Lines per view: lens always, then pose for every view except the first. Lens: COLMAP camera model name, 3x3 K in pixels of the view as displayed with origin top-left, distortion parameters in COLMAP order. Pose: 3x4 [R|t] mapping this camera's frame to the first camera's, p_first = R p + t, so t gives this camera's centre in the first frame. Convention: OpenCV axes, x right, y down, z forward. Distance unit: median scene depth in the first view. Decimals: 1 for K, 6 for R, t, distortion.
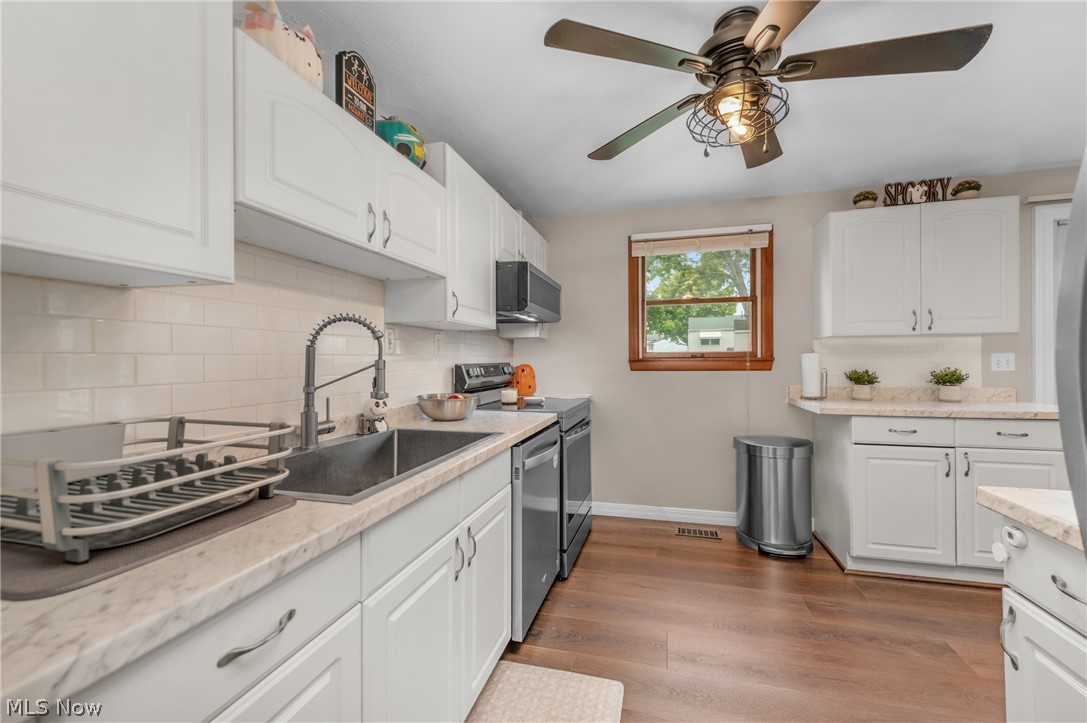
lens RADIAL K [[424.4, 0, 548.4], [0, 424.4, 359.3], [0, 0, 1]] dist [0.012789, -0.001030]
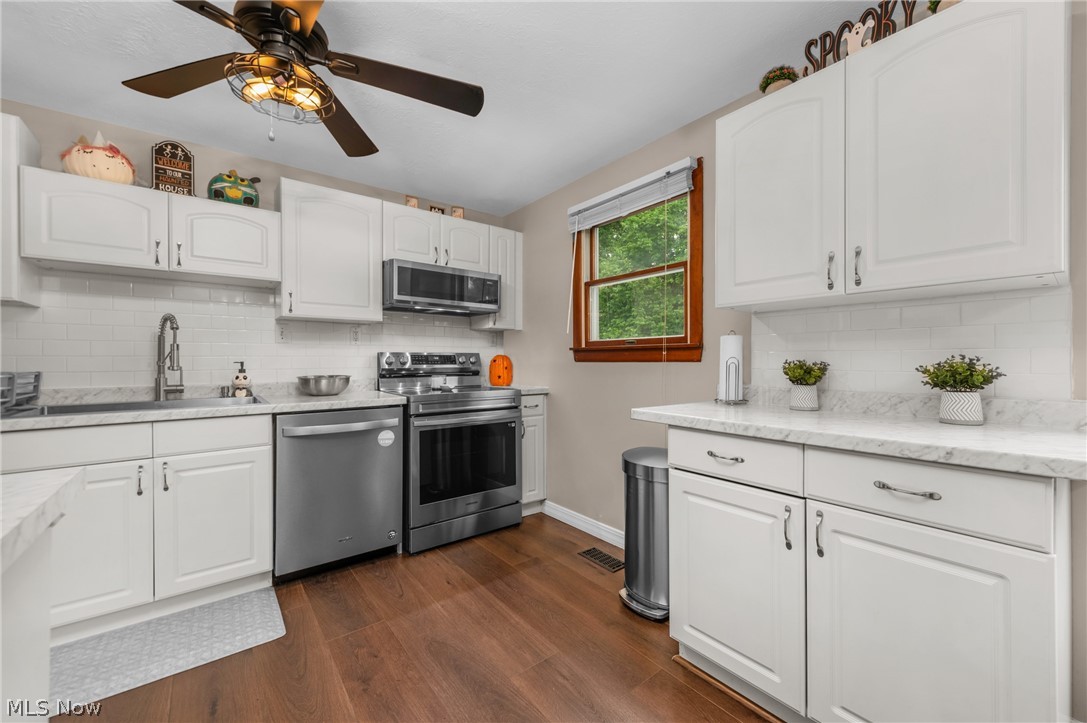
lens RADIAL K [[424.4, 0, 546.0], [0, 424.4, 358.9], [0, 0, 1]] dist [0.012789, -0.001030]
pose [[0.807731, 0.005296, -0.589528, 0.866343], [-0.004188, 0.999986, 0.003244, 0.024135], [0.589537, -0.000151, 0.807742, 0.318864]]
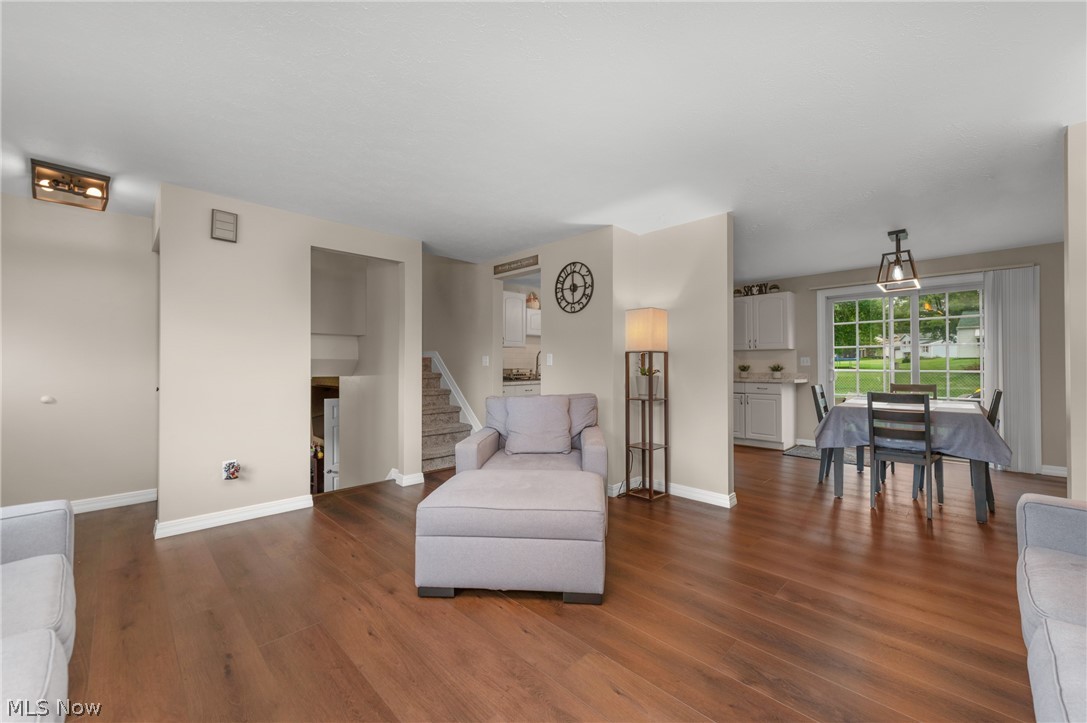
lens RADIAL K [[424.4, 0, 543.8], [0, 424.4, 362.7], [0, 0, 1]] dist [0.012789, -0.001030]
pose [[0.868258, -0.000005, -0.496112, 1.015150], [0.000400, 1.000000, 0.000690, 0.012452], [0.496112, -0.000797, 0.868258, -1.630626]]
